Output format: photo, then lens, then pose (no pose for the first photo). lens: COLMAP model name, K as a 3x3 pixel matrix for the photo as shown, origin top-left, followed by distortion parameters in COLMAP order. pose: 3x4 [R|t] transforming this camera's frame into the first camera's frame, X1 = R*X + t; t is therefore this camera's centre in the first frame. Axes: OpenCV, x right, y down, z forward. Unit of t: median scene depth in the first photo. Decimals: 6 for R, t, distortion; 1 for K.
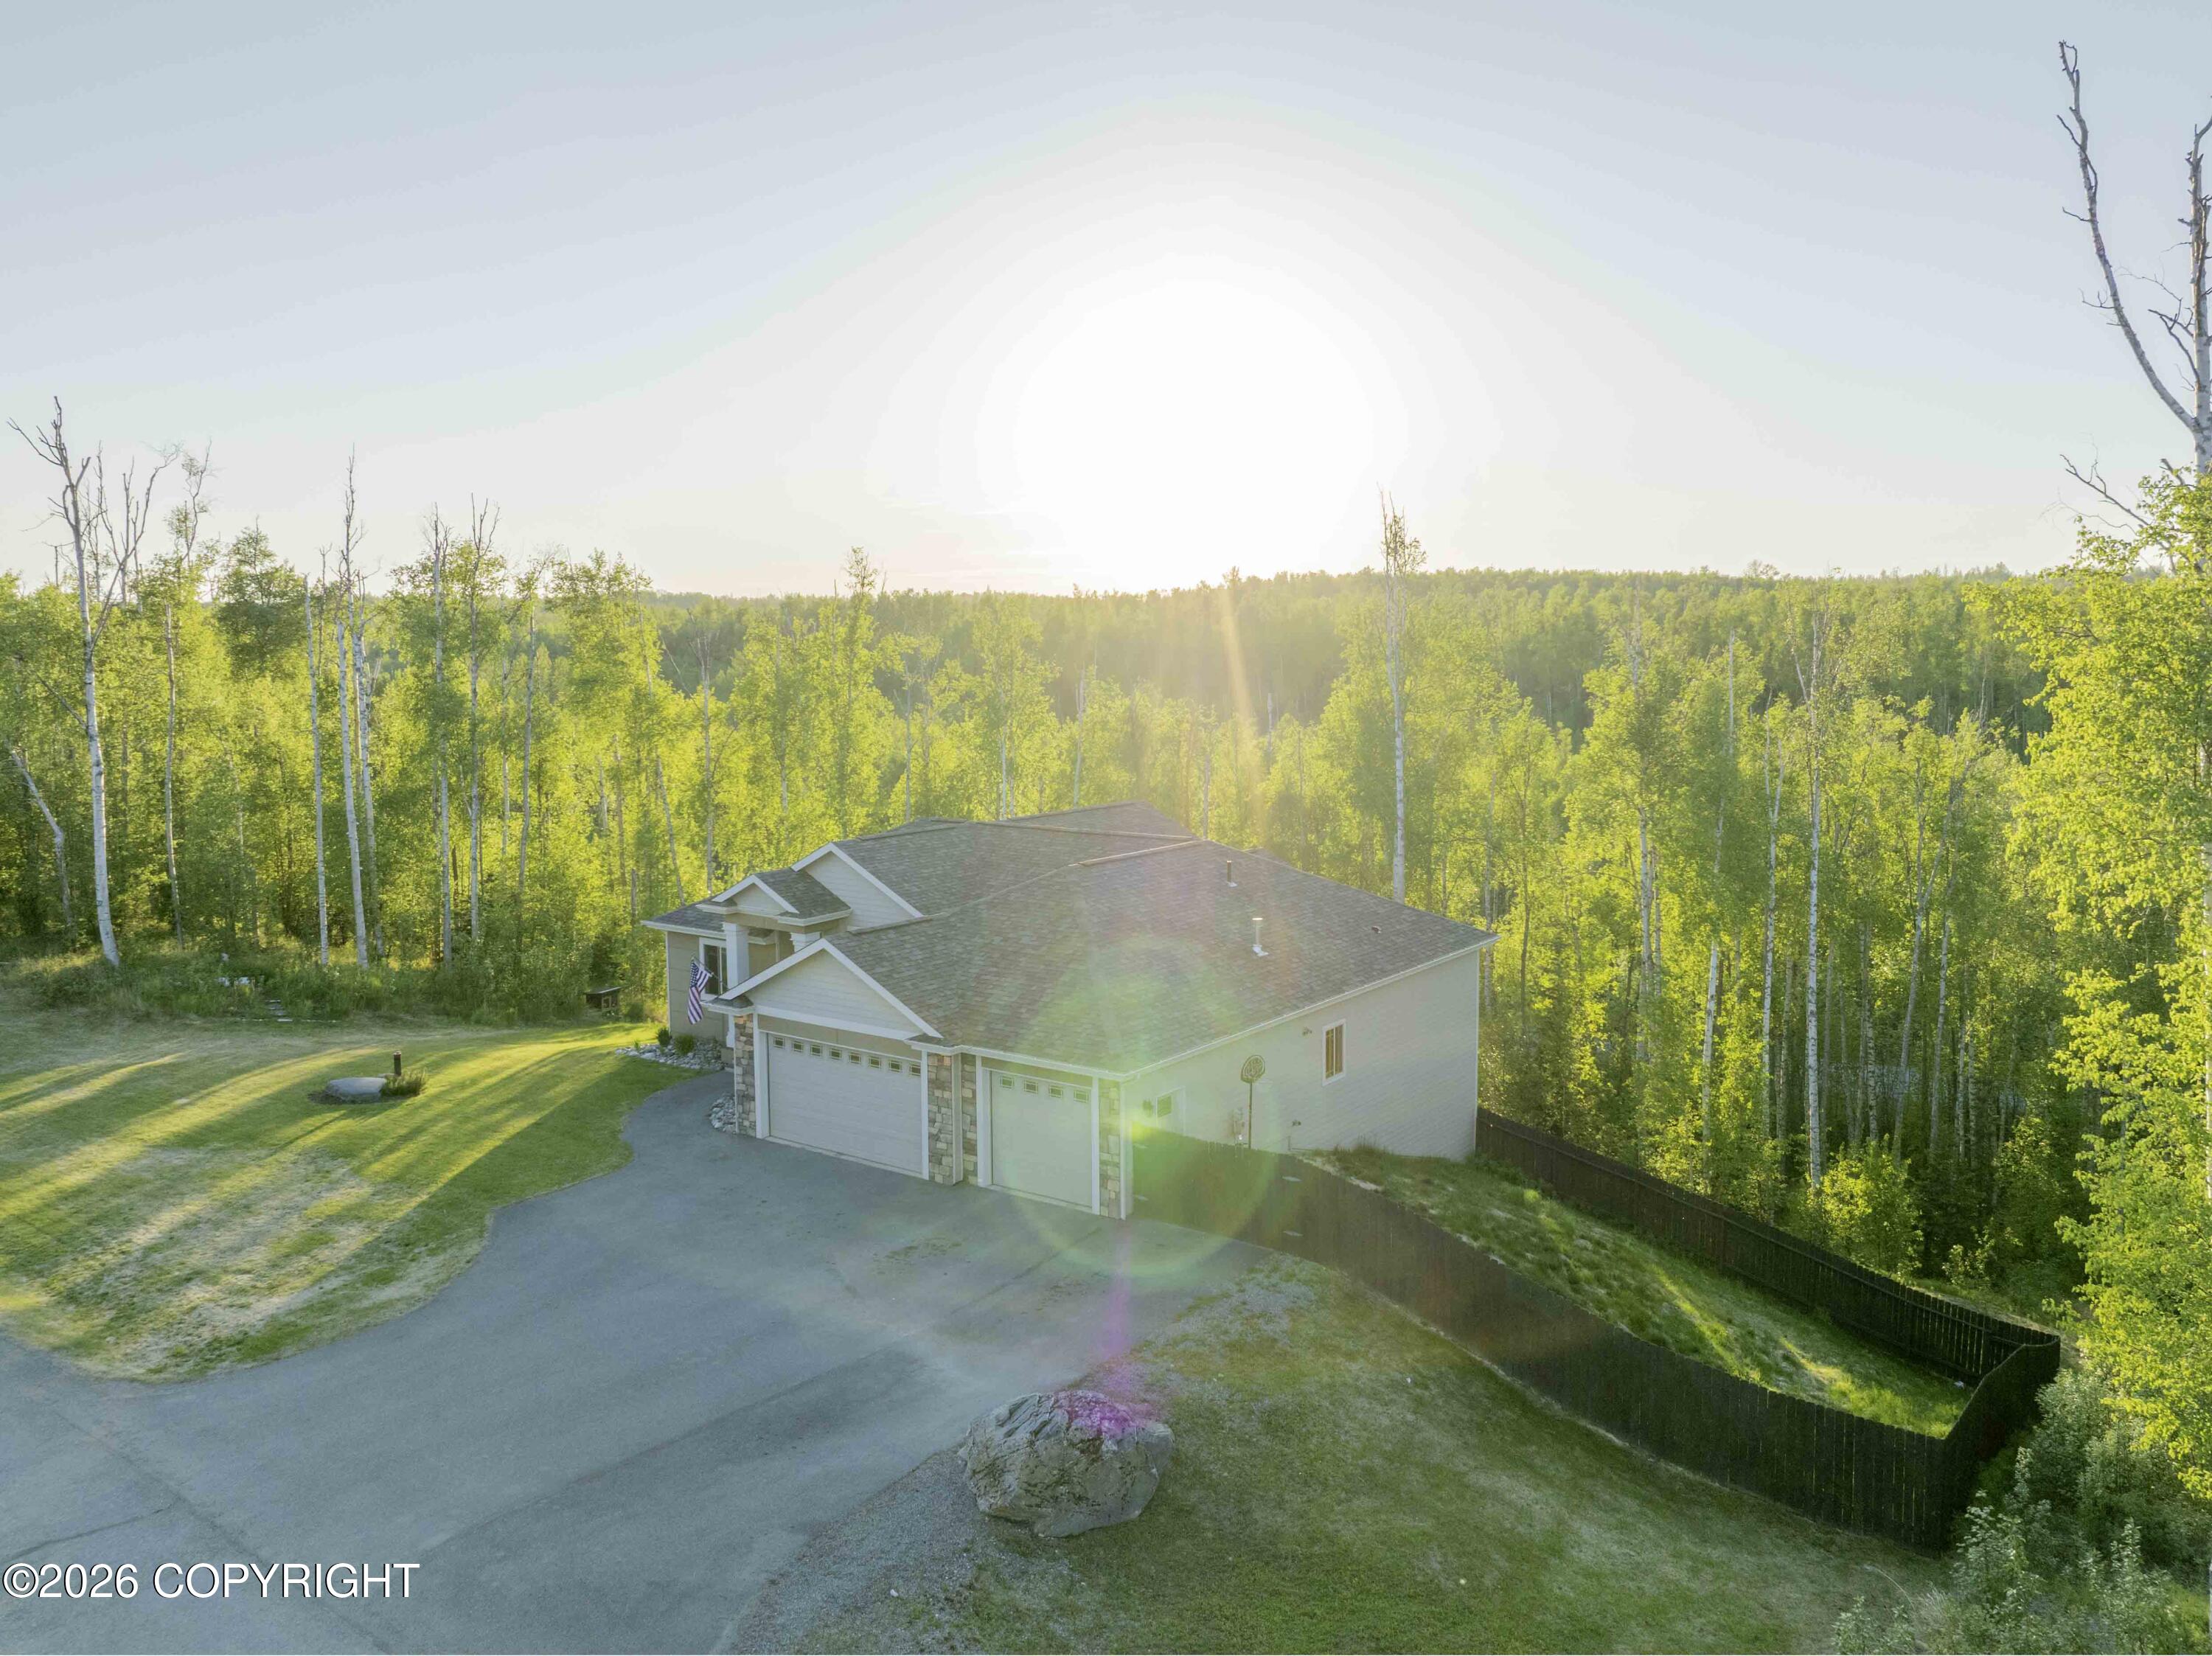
lens RADIAL K [[1523.9, 0, 1100.9], [0, 1523.9, 820.0], [0, 0, 1]] dist [-0.033457, -0.001241]
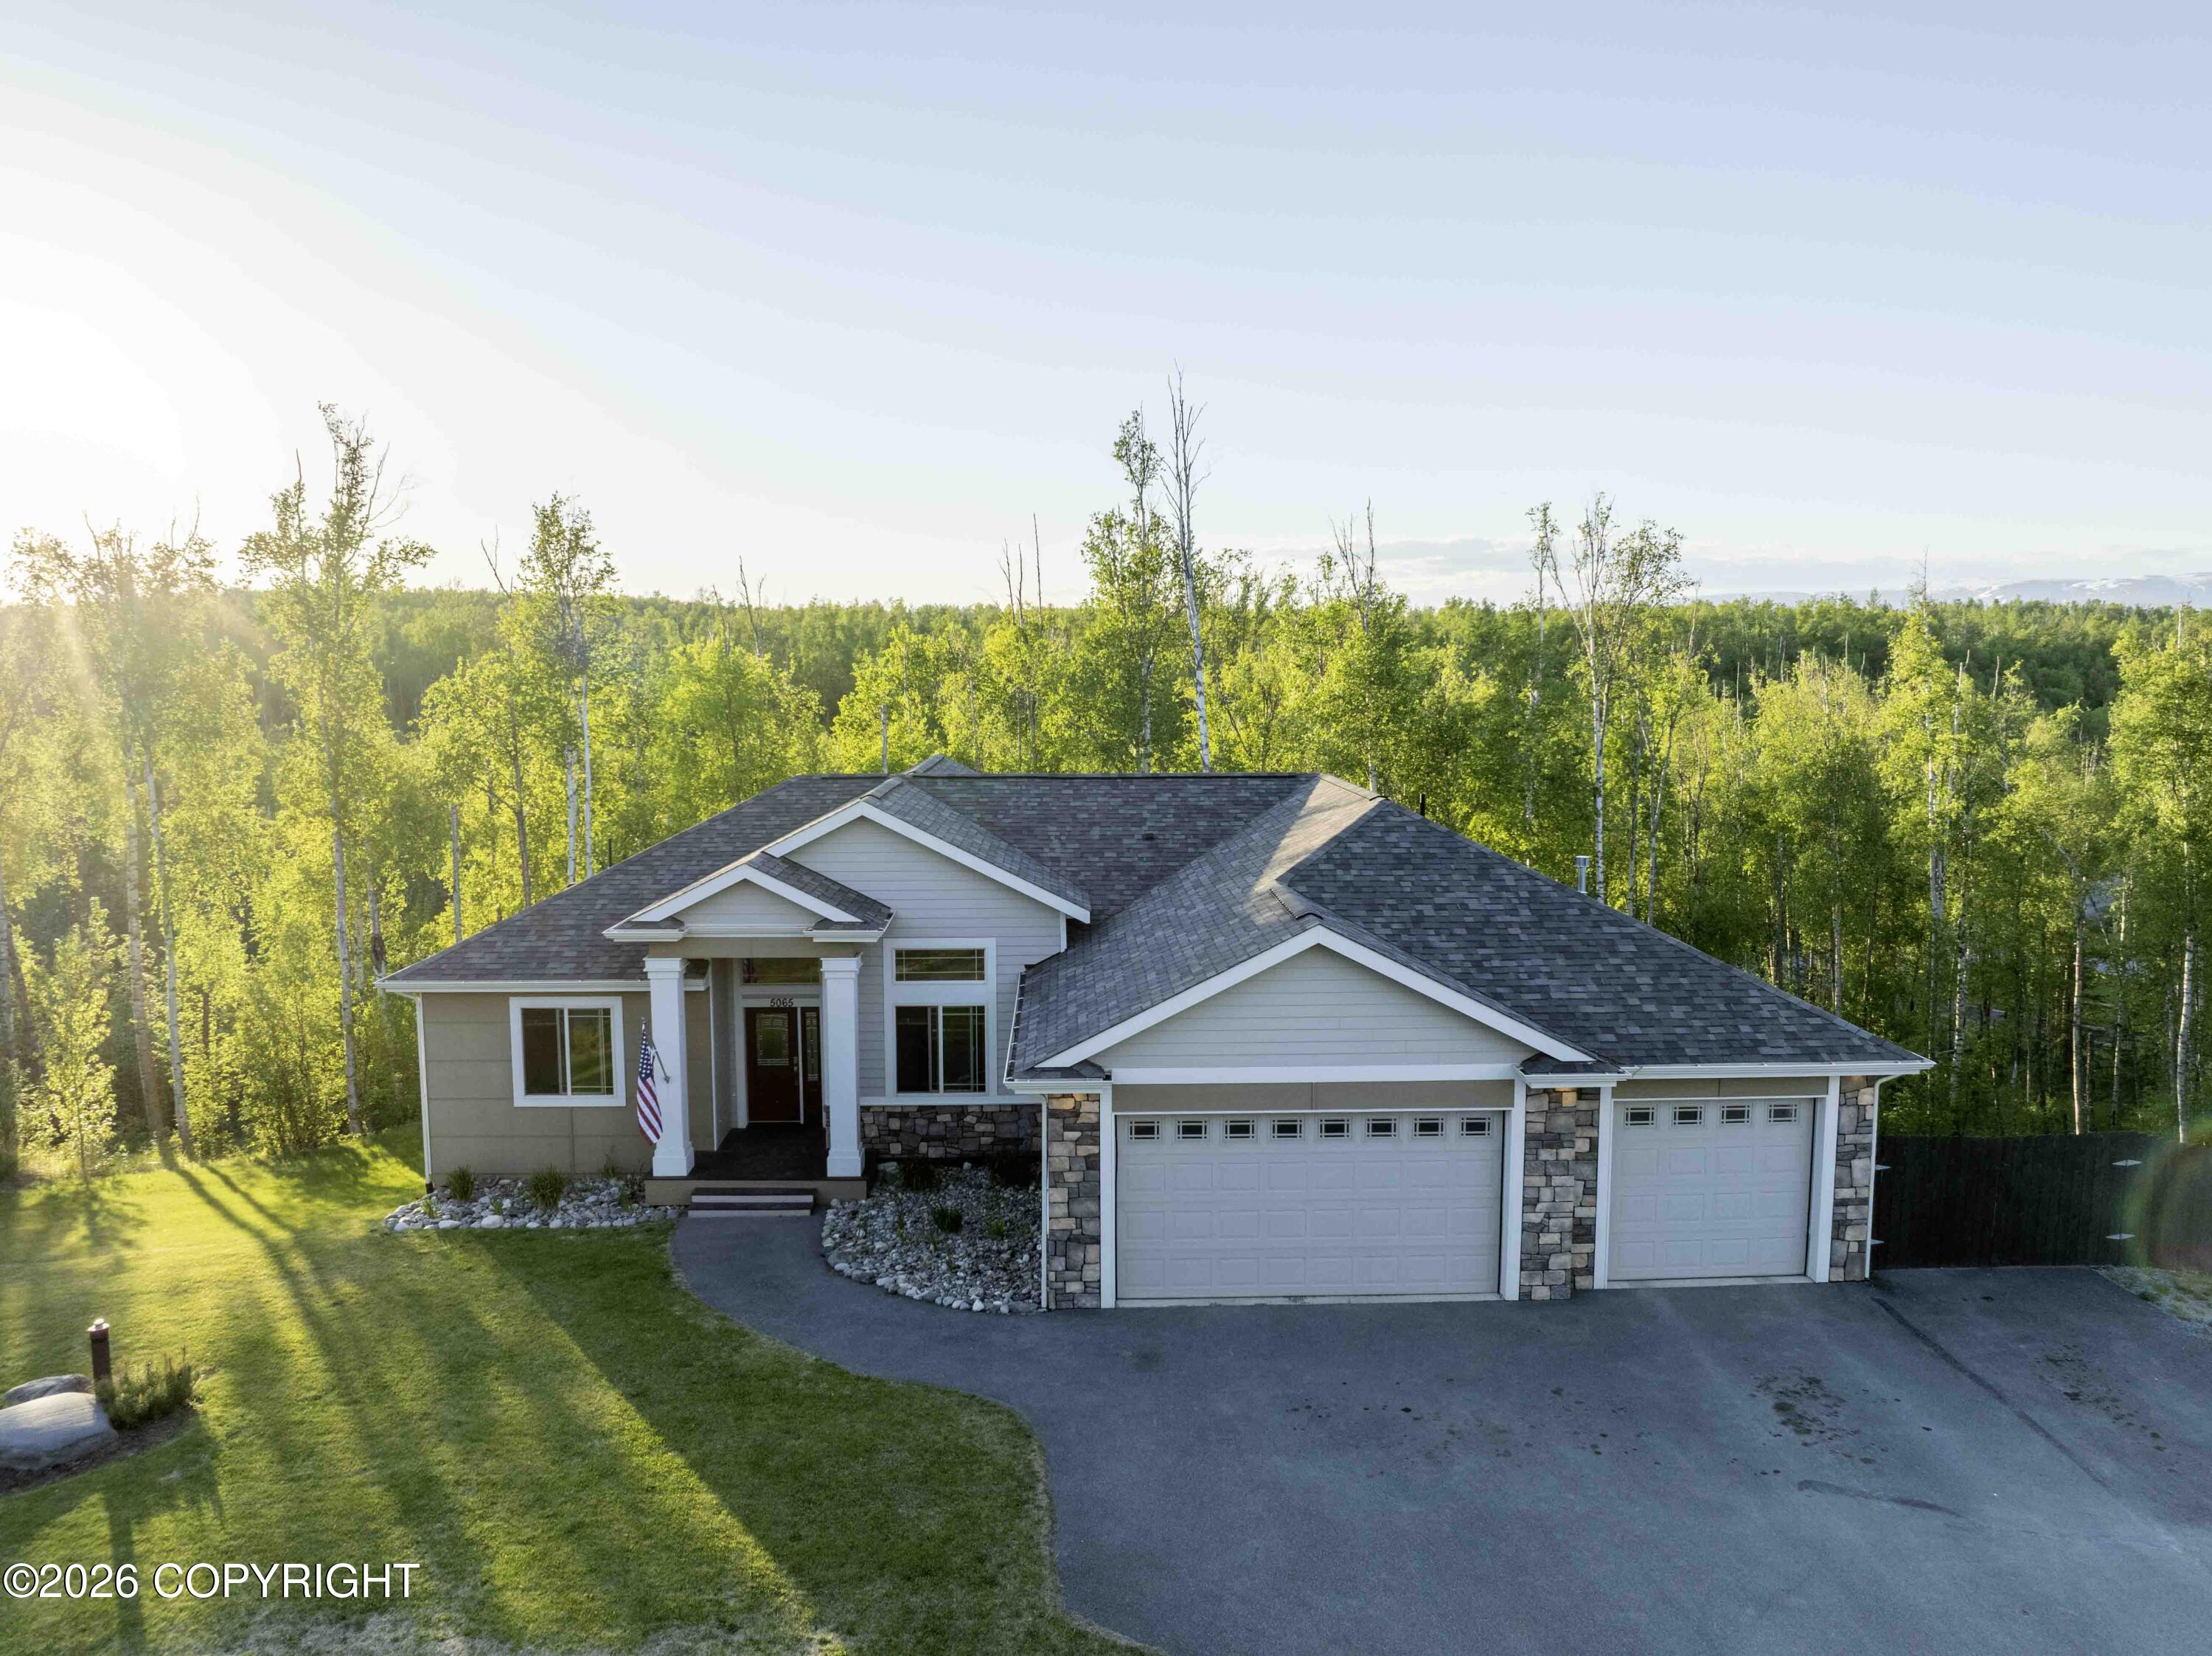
lens RADIAL K [[1523.9, 0, 1068.5], [0, 1523.9, 816.4], [0, 0, 1]] dist [-0.033457, -0.001241]
pose [[0.803852, -0.049220, 0.592789, -0.566830], [0.057278, 0.998345, 0.005223, 0.026967], [-0.592065, 0.029755, 0.805341, 0.567289]]
